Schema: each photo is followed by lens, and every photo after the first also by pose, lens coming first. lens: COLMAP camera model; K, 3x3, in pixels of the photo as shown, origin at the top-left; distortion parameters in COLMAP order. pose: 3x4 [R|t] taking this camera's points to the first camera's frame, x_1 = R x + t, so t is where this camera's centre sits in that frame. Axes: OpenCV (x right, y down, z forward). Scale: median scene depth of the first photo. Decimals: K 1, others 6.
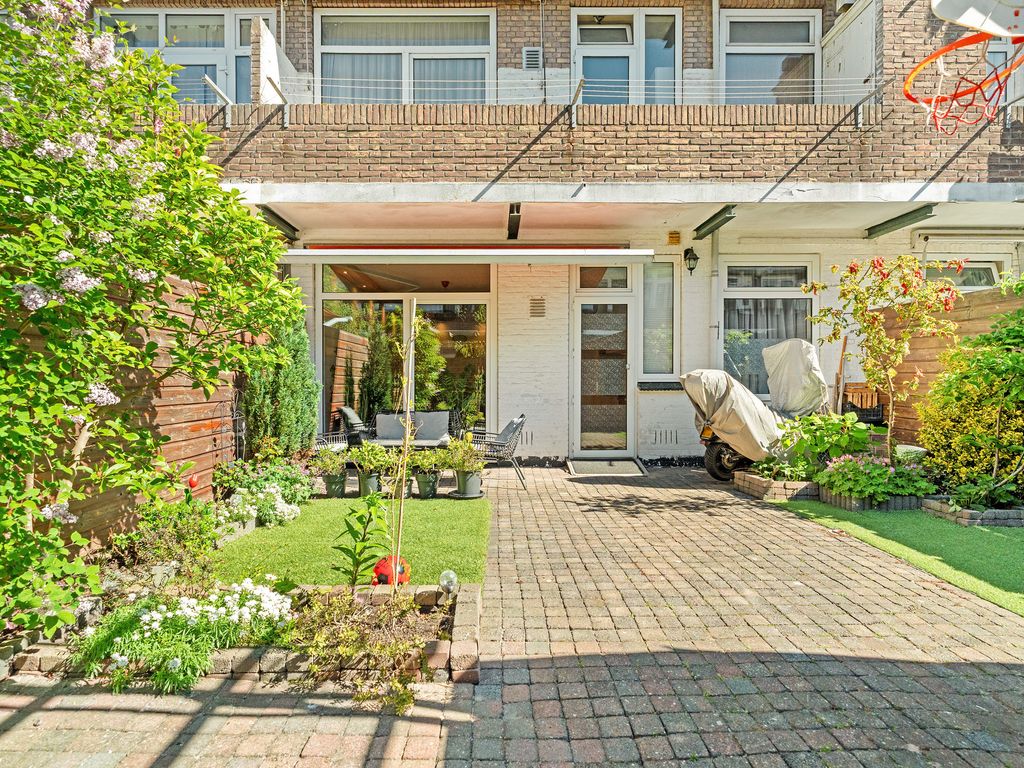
lens RADIAL K [[521.9, 0, 510.6], [0, 521.9, 387.0], [0, 0, 1]] dist [0.000656, 0.000071]
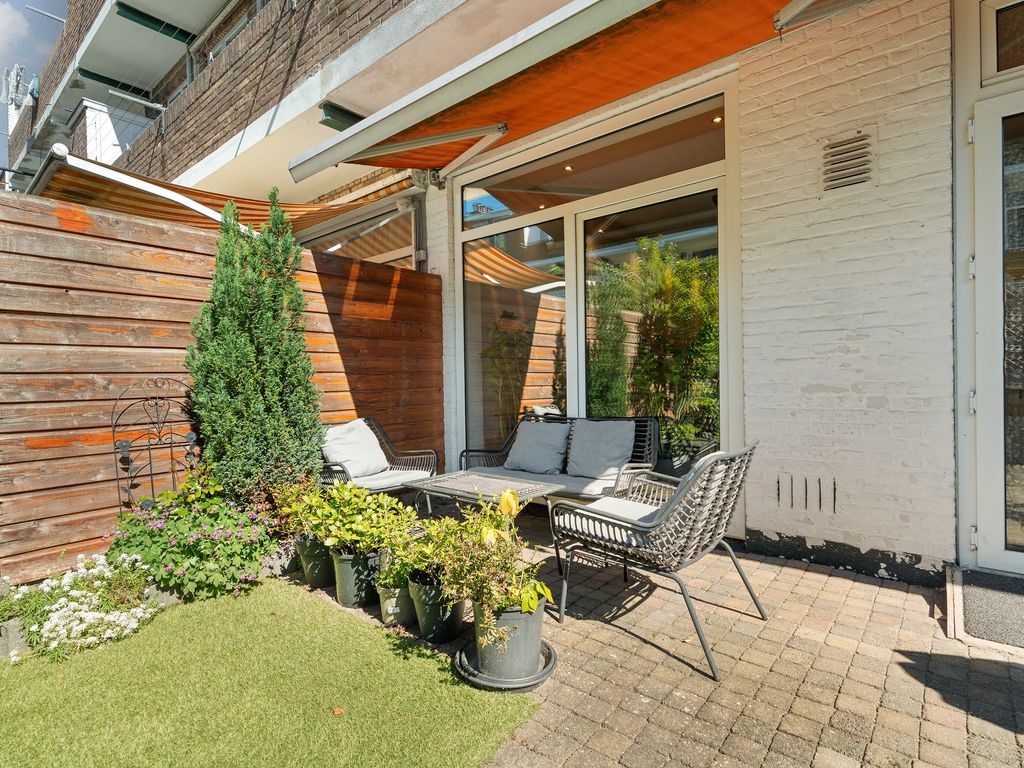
lens RADIAL K [[521.9, 0, 508.8], [0, 521.9, 382.5], [0, 0, 1]] dist [0.000656, 0.000071]
pose [[0.760470, -0.005635, -0.649349, 0.111370], [0.009375, 0.999953, 0.002303, 0.008336], [0.649306, -0.007839, 0.760487, 0.540311]]
